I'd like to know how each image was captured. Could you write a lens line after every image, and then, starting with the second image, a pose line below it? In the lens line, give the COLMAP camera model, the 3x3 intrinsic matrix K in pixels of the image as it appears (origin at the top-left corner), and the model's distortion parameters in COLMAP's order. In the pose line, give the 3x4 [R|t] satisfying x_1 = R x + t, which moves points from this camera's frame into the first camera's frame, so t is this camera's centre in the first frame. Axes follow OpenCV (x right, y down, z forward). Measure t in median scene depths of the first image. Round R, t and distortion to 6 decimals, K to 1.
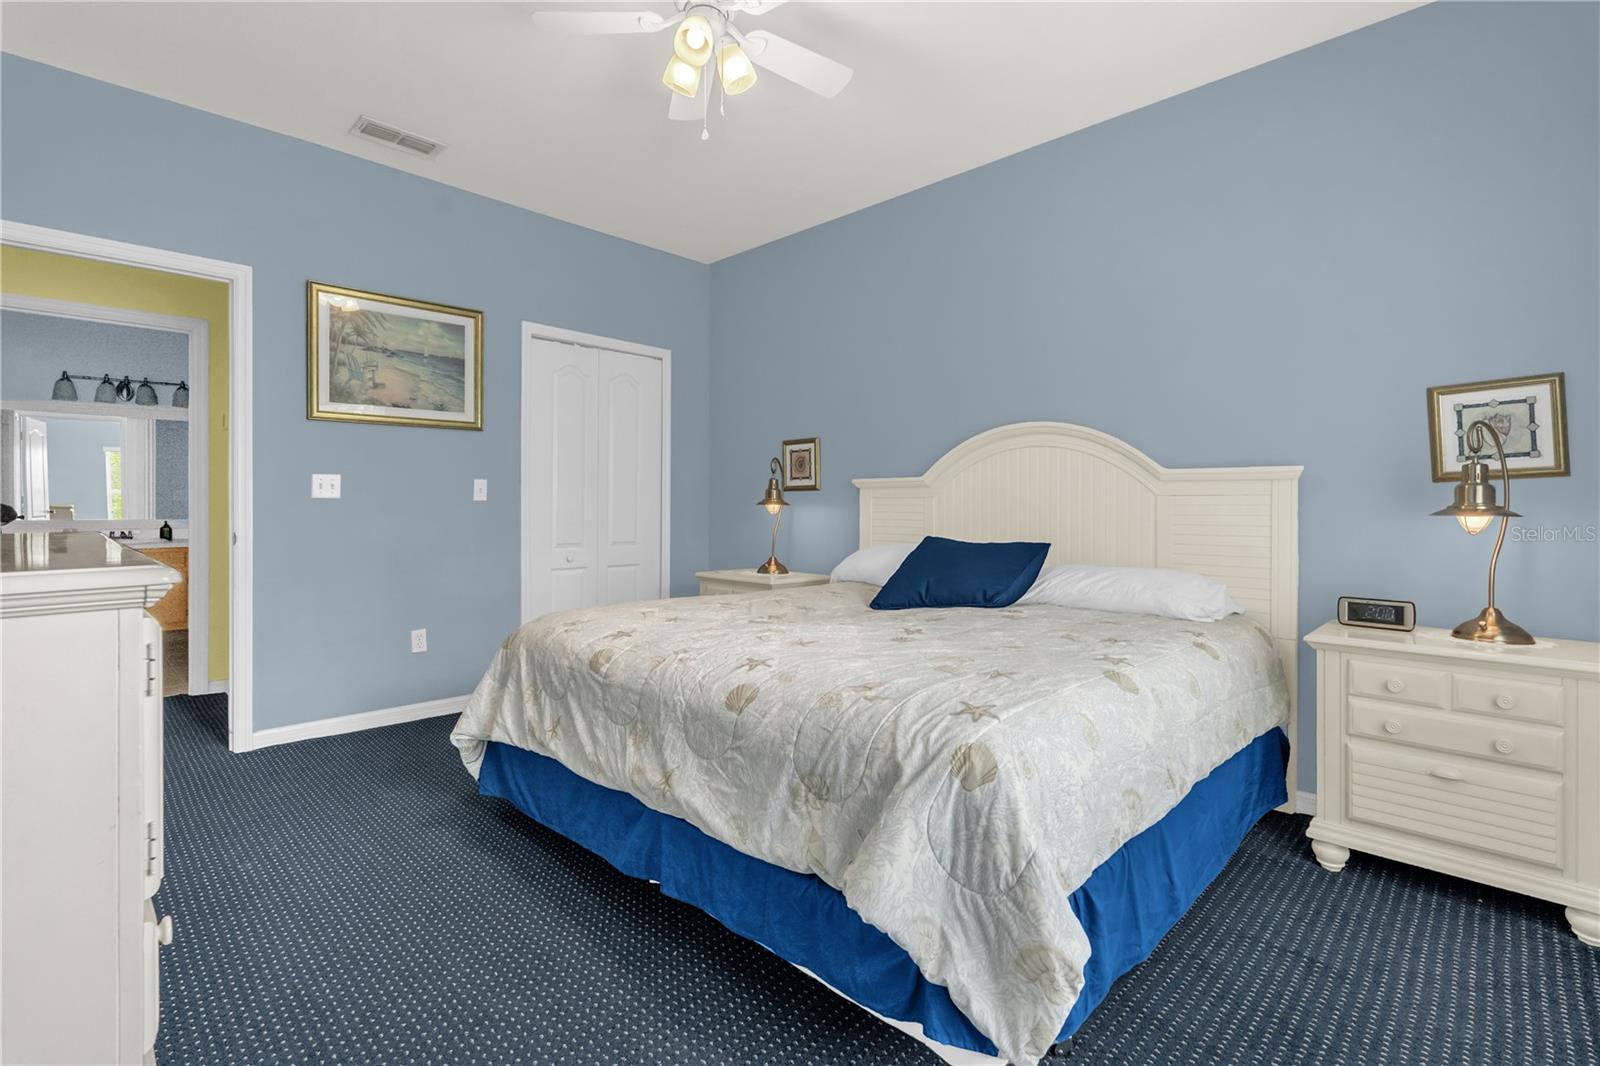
lens RADIAL K [[726.0, 0, 797.5], [0, 726.0, 504.3], [0, 0, 1]] dist [-0.017403, -0.000170]
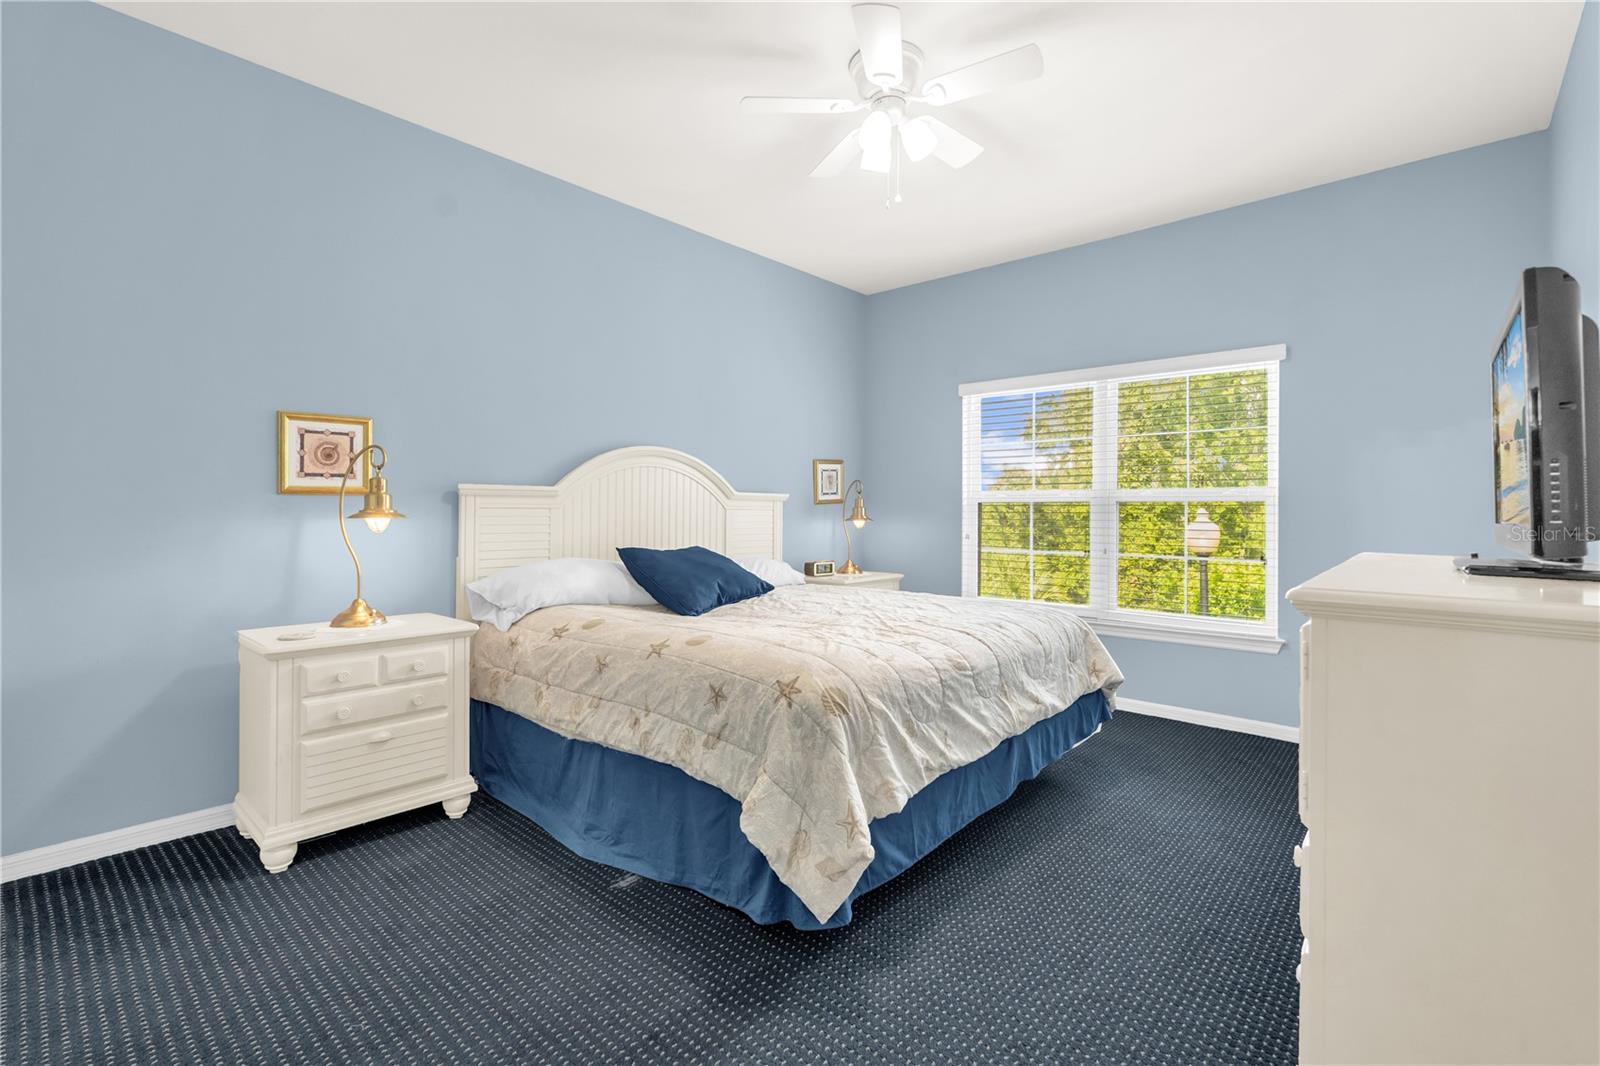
lens RADIAL K [[726.0, 0, 797.5], [0, 726.0, 504.3], [0, 0, 1]] dist [-0.017403, -0.000170]
pose [[-0.038559, 0.015015, 0.999143, -0.448078], [0.000079, 0.999887, -0.015023, -0.000059], [-0.999256, -0.000501, -0.038556, 0.421823]]
